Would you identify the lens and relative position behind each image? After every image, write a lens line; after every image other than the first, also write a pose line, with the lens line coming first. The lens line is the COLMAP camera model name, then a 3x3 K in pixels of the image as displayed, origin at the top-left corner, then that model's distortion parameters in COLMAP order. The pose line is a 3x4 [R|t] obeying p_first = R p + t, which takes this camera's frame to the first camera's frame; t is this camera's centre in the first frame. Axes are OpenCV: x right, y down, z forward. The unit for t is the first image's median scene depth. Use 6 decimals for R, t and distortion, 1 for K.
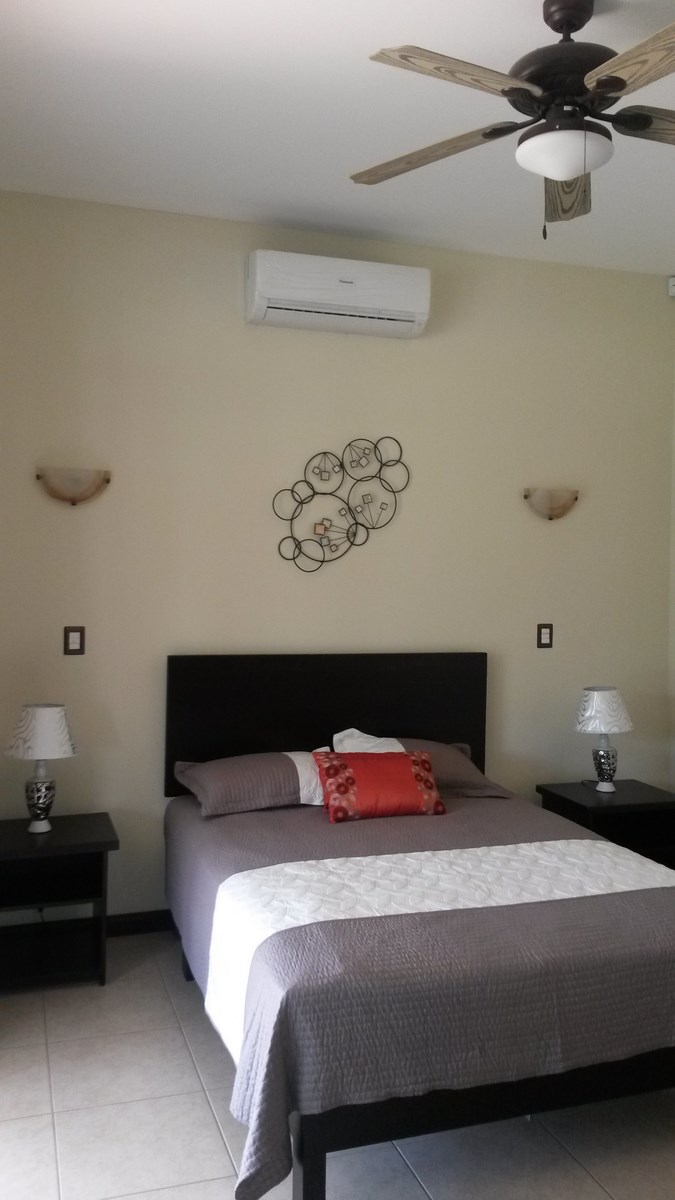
lens RADIAL K [[979.1, 0, 343.2], [0, 979.1, 591.9], [0, 0, 1]] dist [0.128436, -0.252478]
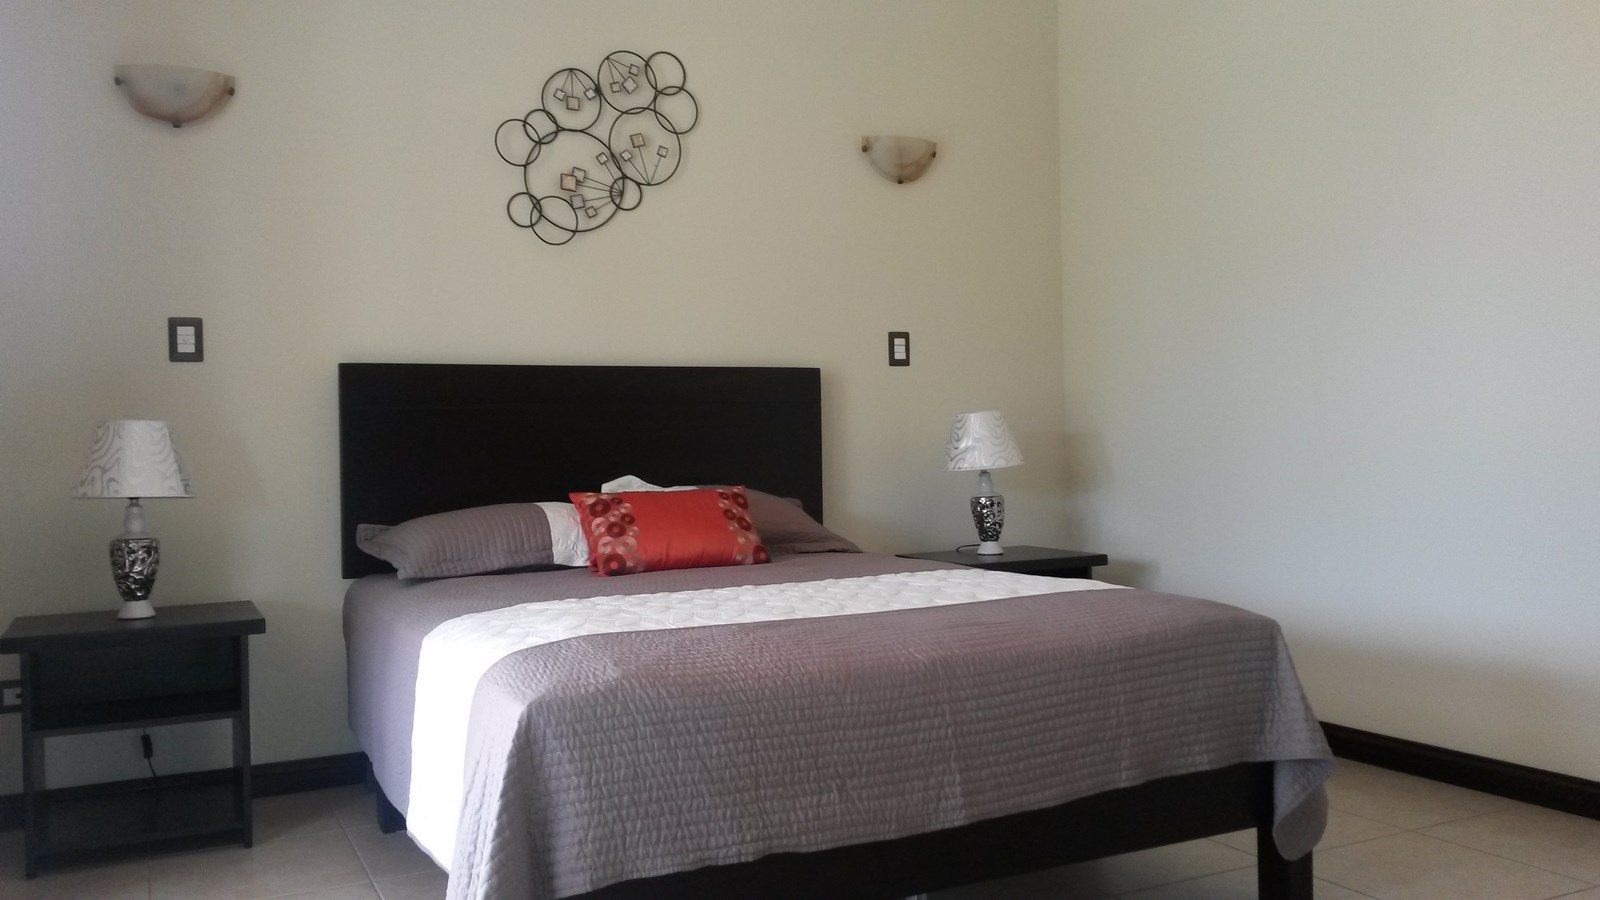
lens RADIAL K [[1305.4, 0, 793.4], [0, 1305.4, 445.5], [0, 0, 1]] dist [0.128436, -0.252478]
pose [[0.990379, -0.038689, 0.132865, 0.002402], [0.040446, 0.999126, -0.010548, 0.157179], [-0.132340, 0.015820, 0.991078, 0.100863]]
